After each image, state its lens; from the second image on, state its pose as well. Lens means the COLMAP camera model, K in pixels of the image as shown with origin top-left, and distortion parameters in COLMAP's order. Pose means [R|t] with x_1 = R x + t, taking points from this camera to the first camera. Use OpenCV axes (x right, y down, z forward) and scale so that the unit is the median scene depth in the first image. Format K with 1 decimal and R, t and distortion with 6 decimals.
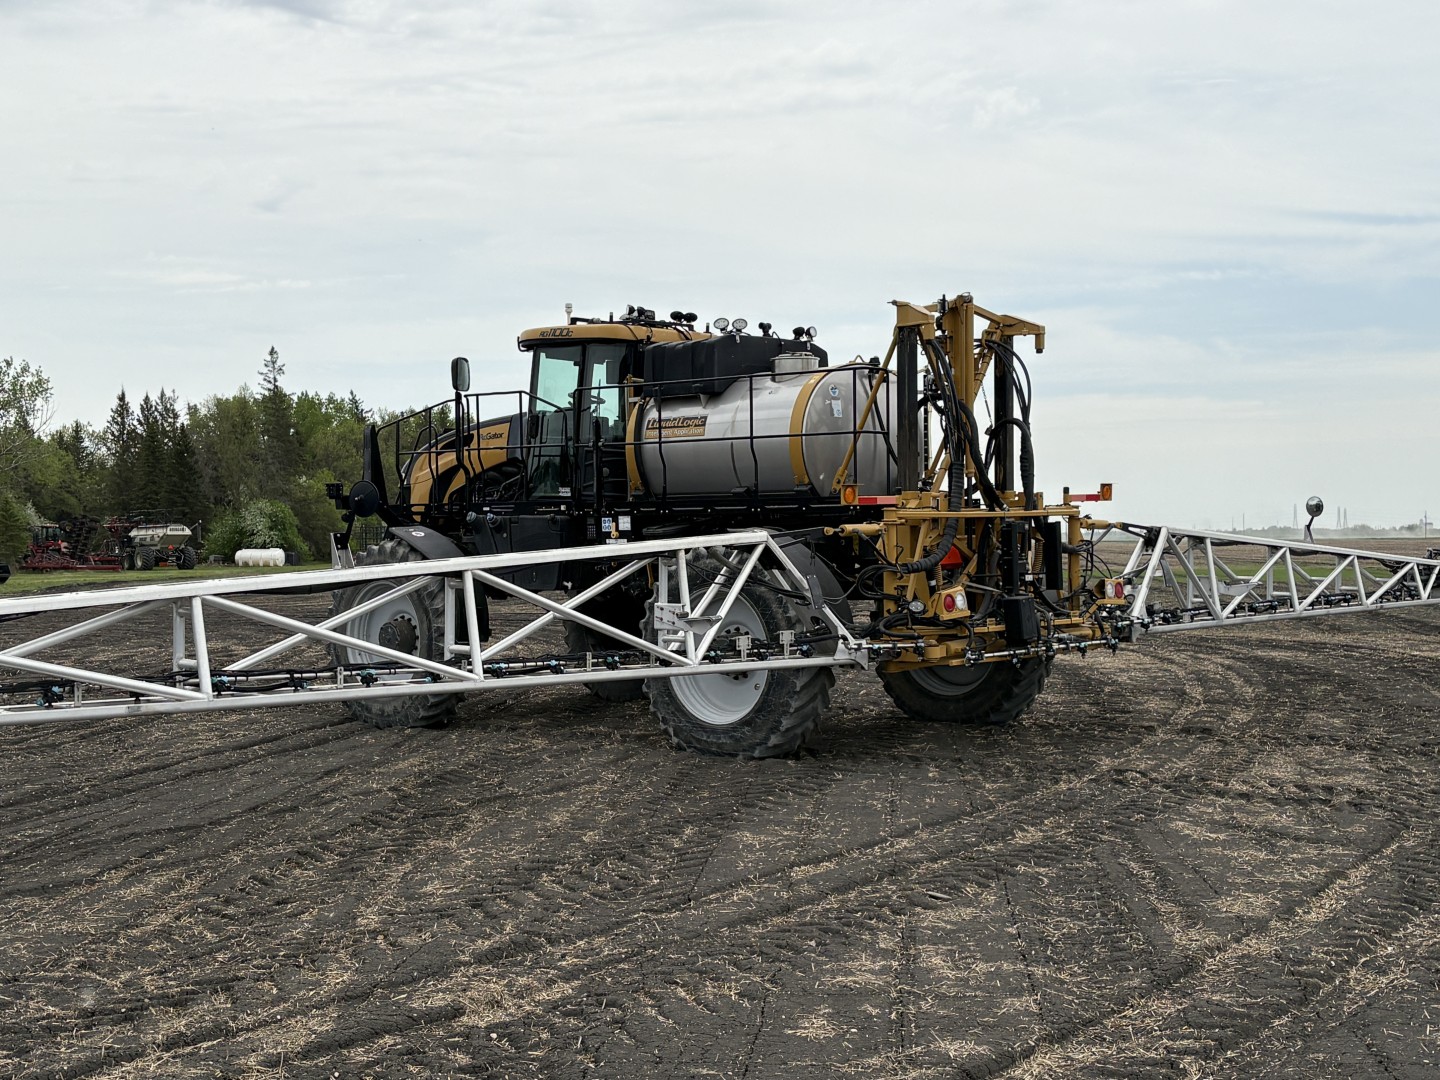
lens RADIAL K [[1897.4, 0, 720.0], [0, 1897.4, 540.0], [0, 0, 1]] dist [0.225893, -0.803980]
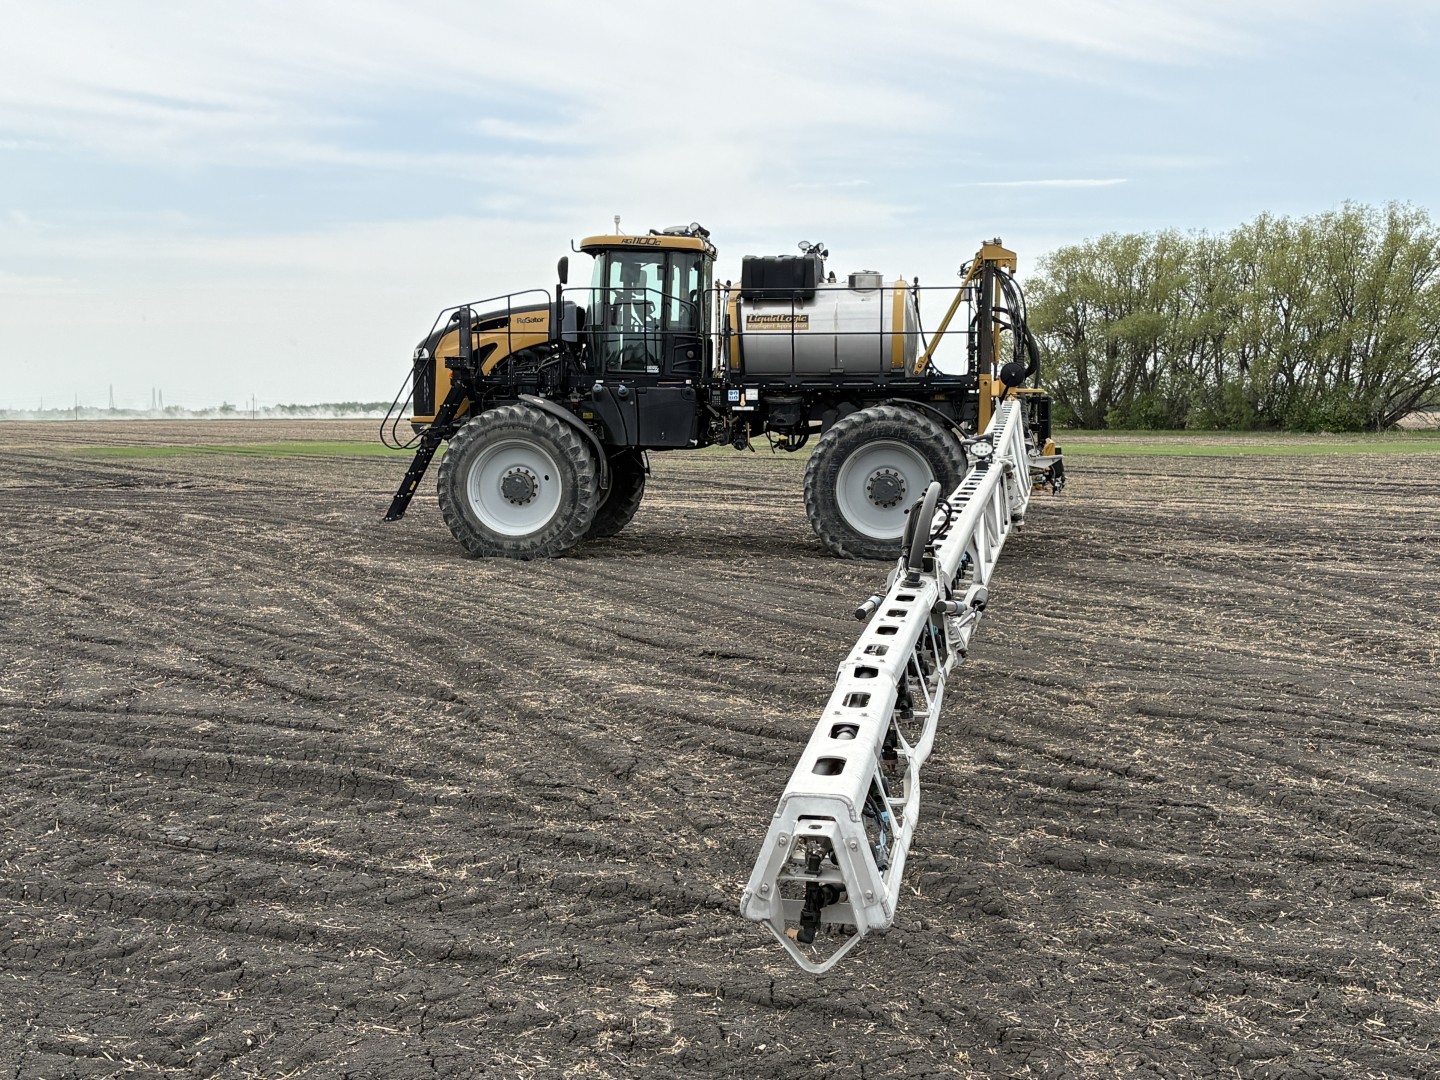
lens RADIAL K [[1897.4, 0, 720.0], [0, 1897.4, 540.0], [0, 0, 1]] dist [0.225893, -0.803980]
pose [[0.828941, -0.031917, 0.558424, -0.767634], [-0.003823, 0.998024, 0.062716, 0.008856], [-0.559323, -0.054123, 0.827181, -0.080445]]
